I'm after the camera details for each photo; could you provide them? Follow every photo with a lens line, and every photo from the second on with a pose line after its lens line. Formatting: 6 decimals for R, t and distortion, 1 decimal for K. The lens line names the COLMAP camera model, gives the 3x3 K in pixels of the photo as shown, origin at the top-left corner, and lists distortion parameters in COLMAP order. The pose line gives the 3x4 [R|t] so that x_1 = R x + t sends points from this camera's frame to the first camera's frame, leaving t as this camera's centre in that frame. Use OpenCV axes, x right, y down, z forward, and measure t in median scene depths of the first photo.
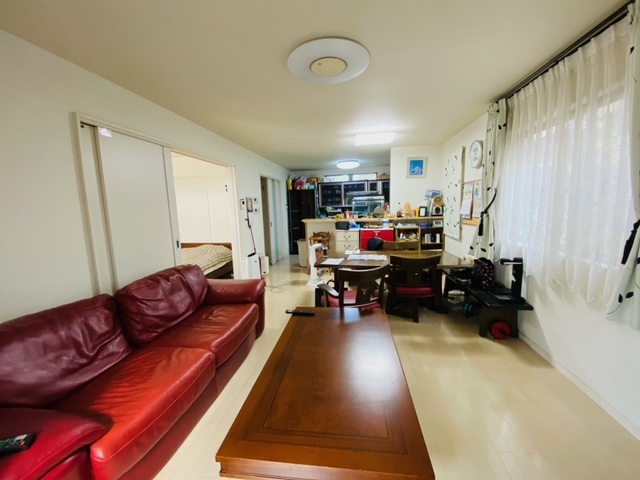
lens RADIAL K [[259.4, 0, 320.0], [0, 259.4, 240.0], [0, 0, 1]] dist [0.037626, -0.030525]
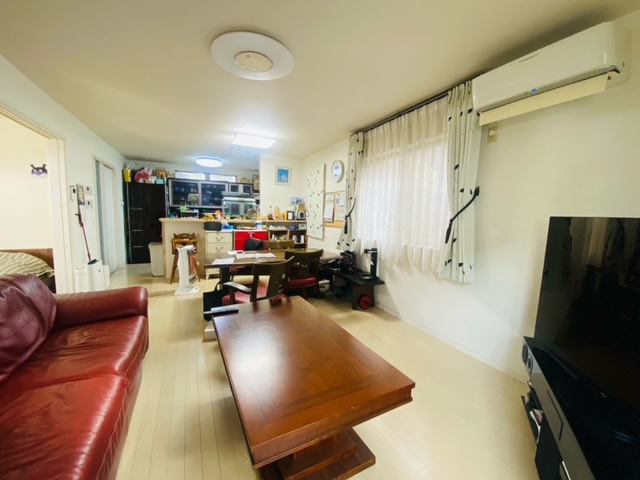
lens RADIAL K [[259.4, 0, 320.0], [0, 259.4, 240.0], [0, 0, 1]] dist [0.037626, -0.030525]
pose [[0.817252, -0.007681, 0.576229, -0.185013], [0.025527, 0.999412, -0.022882, 0.032667], [-0.575715, 0.033410, 0.816968, 0.023196]]
